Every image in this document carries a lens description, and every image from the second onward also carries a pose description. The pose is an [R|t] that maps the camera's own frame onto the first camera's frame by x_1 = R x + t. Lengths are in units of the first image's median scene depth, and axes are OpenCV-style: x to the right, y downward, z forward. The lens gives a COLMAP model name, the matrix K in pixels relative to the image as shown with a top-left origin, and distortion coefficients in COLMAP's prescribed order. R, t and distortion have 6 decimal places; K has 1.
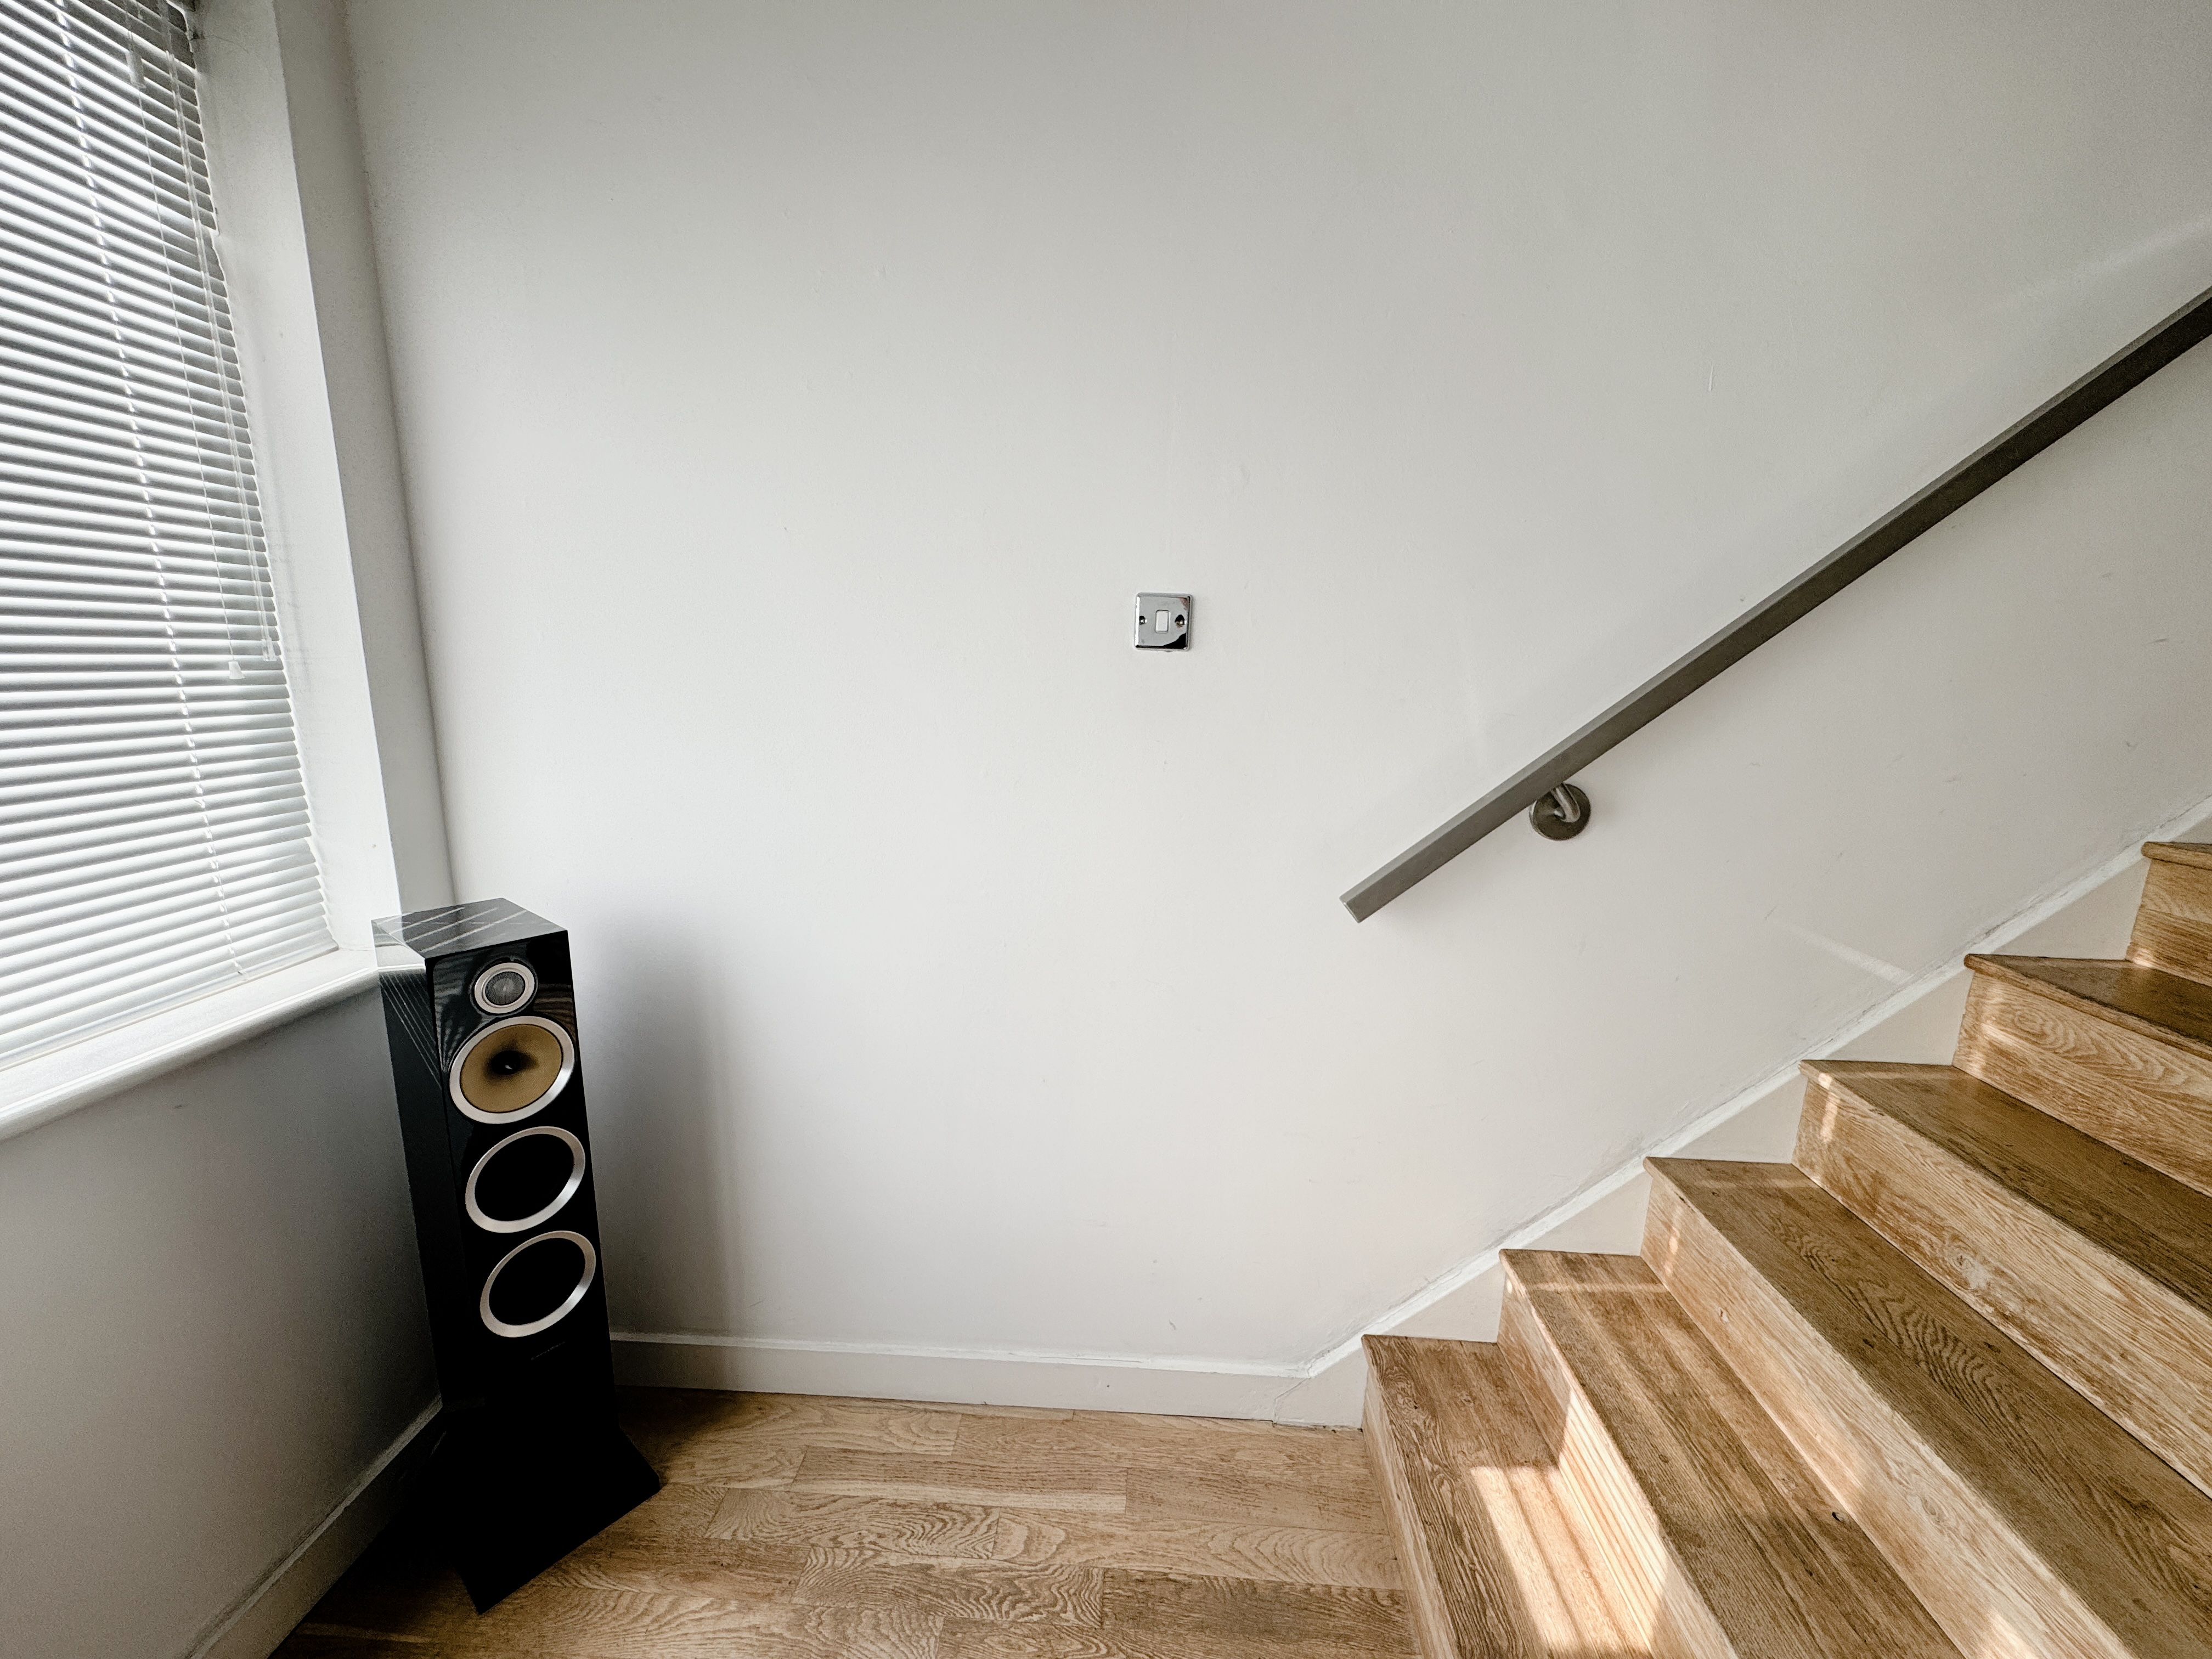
lens RADIAL K [[881.0, 0, 1103.8], [0, 881.0, 832.7], [0, 0, 1]] dist [0.003457, 0.000019]
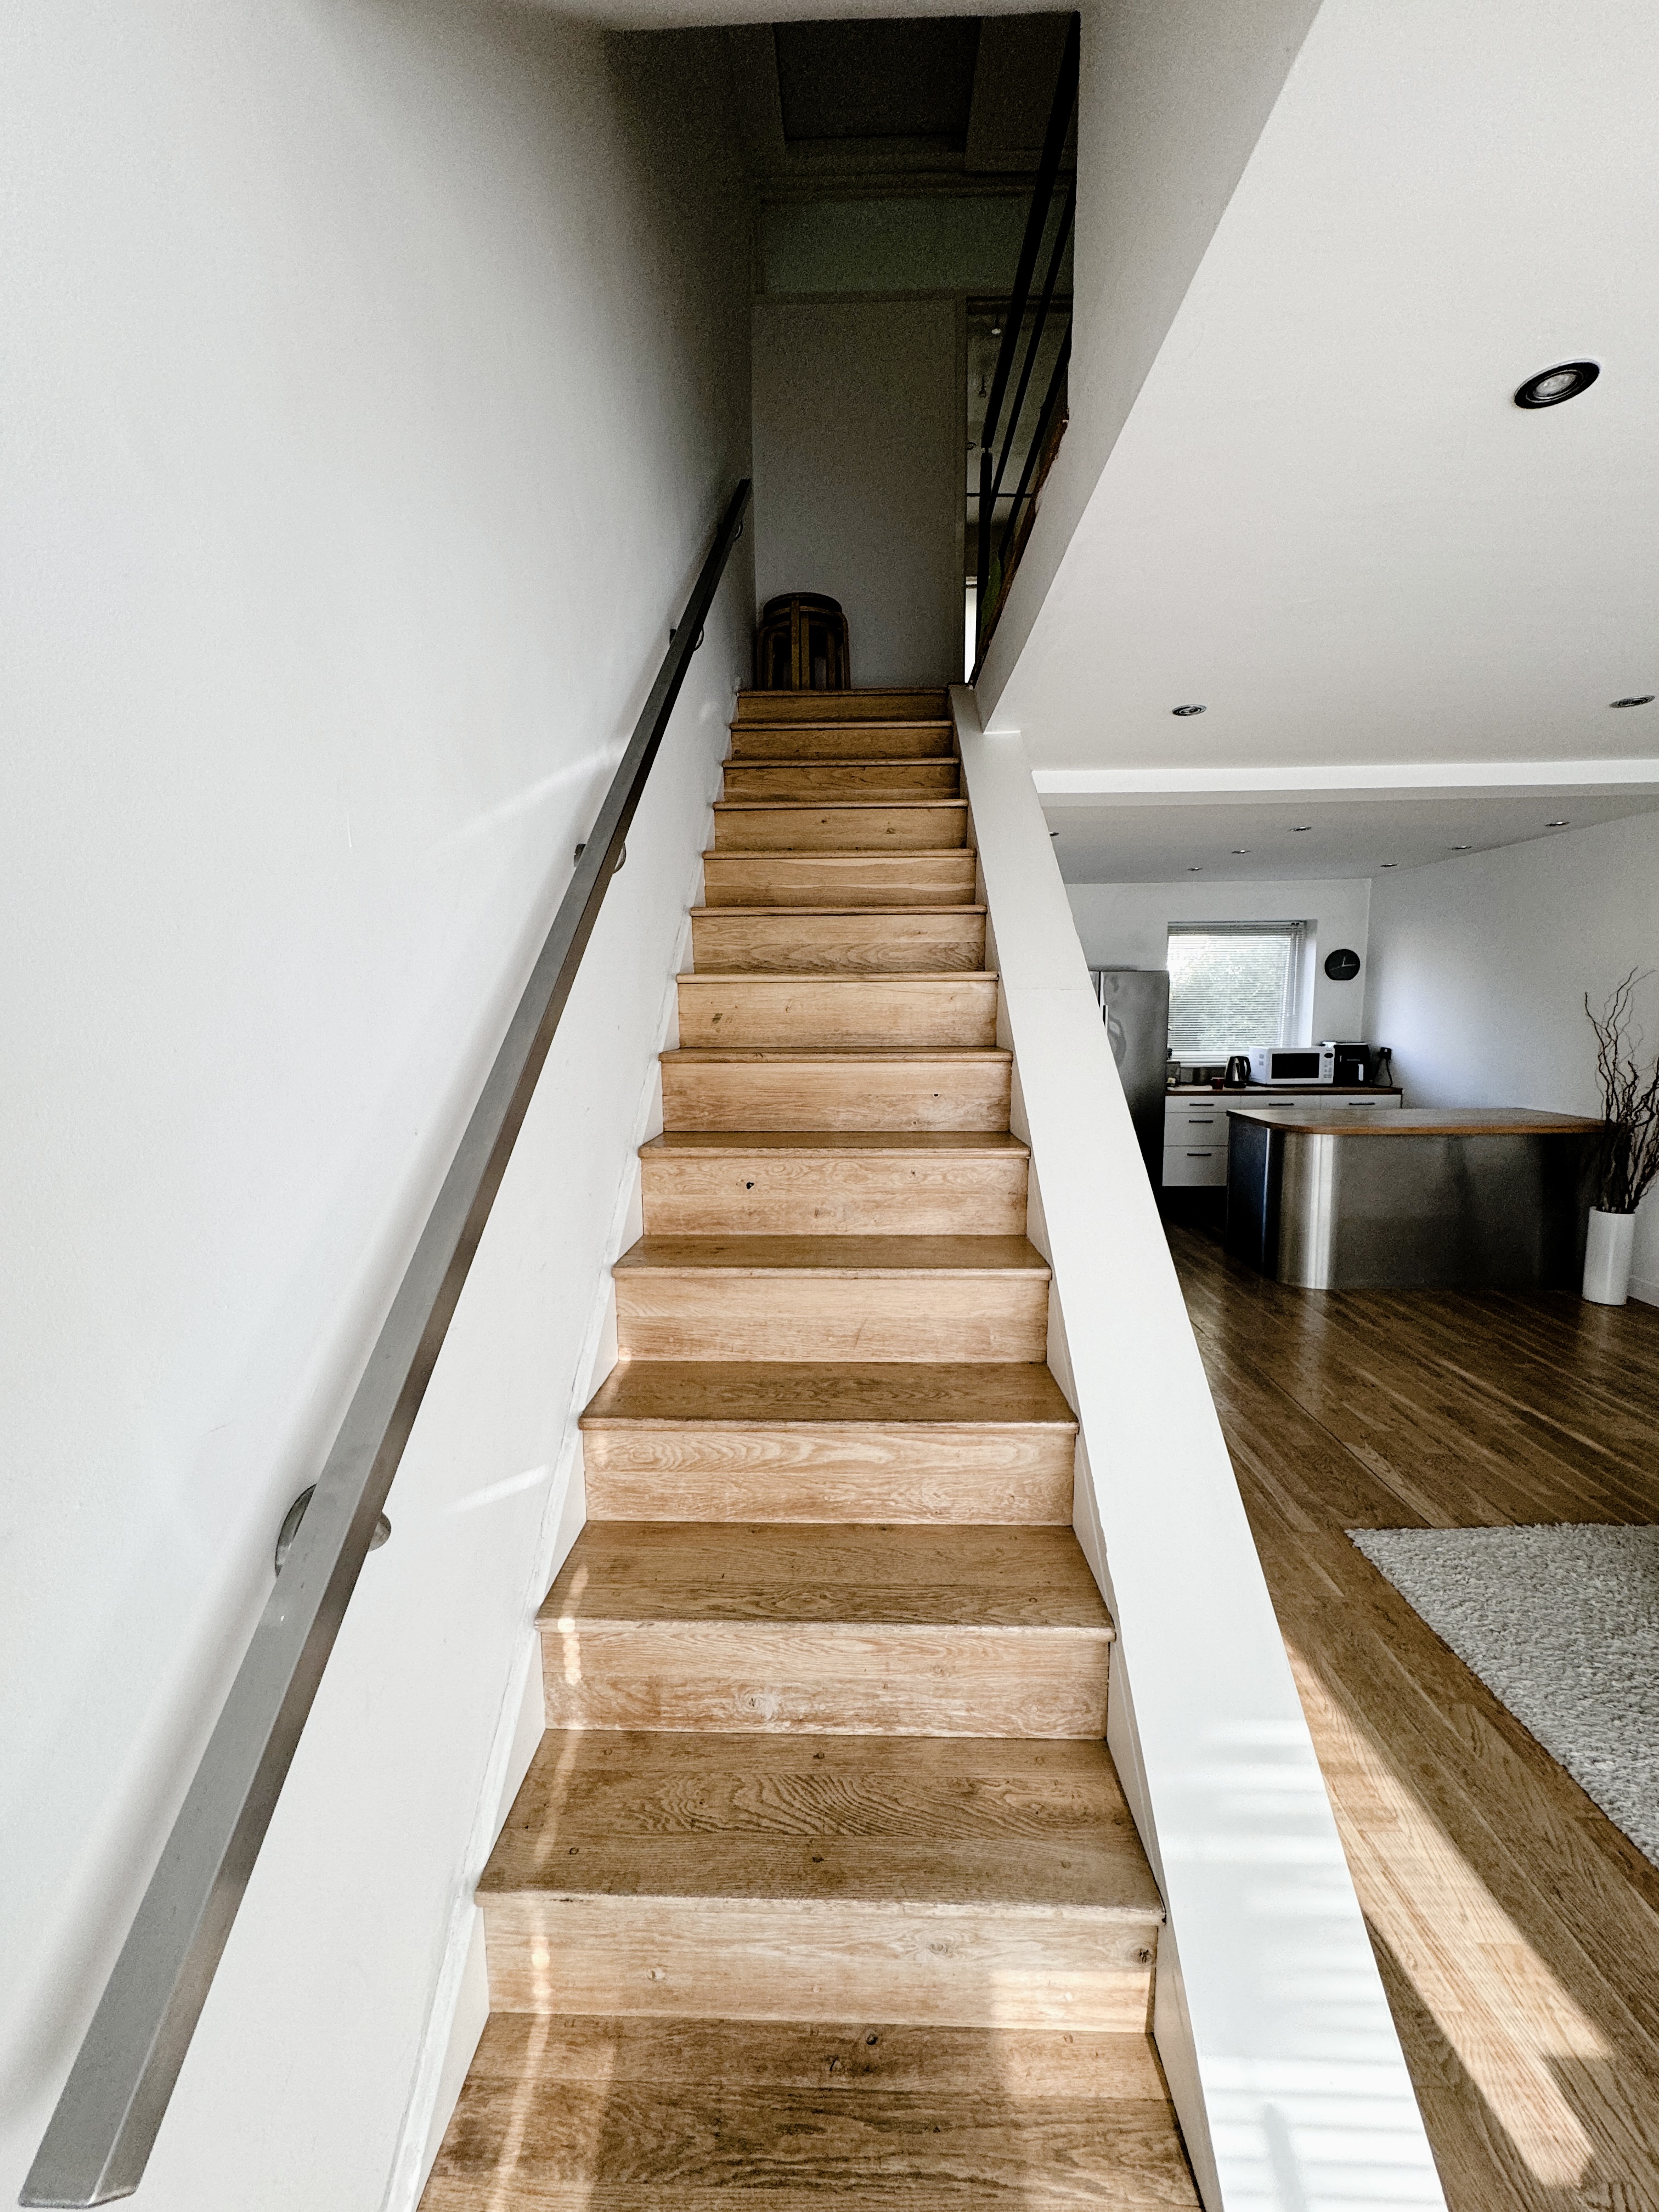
lens RADIAL K [[881.0, 0, 828.1], [0, 881.0, 1118.1], [0, 0, 1]] dist [0.003457, 0.000019]
pose [[-0.021542, -0.149226, 0.988568, 0.003052], [0.208118, 0.966468, 0.150425, -0.340466], [-0.977867, 0.208979, 0.010237, 0.721152]]
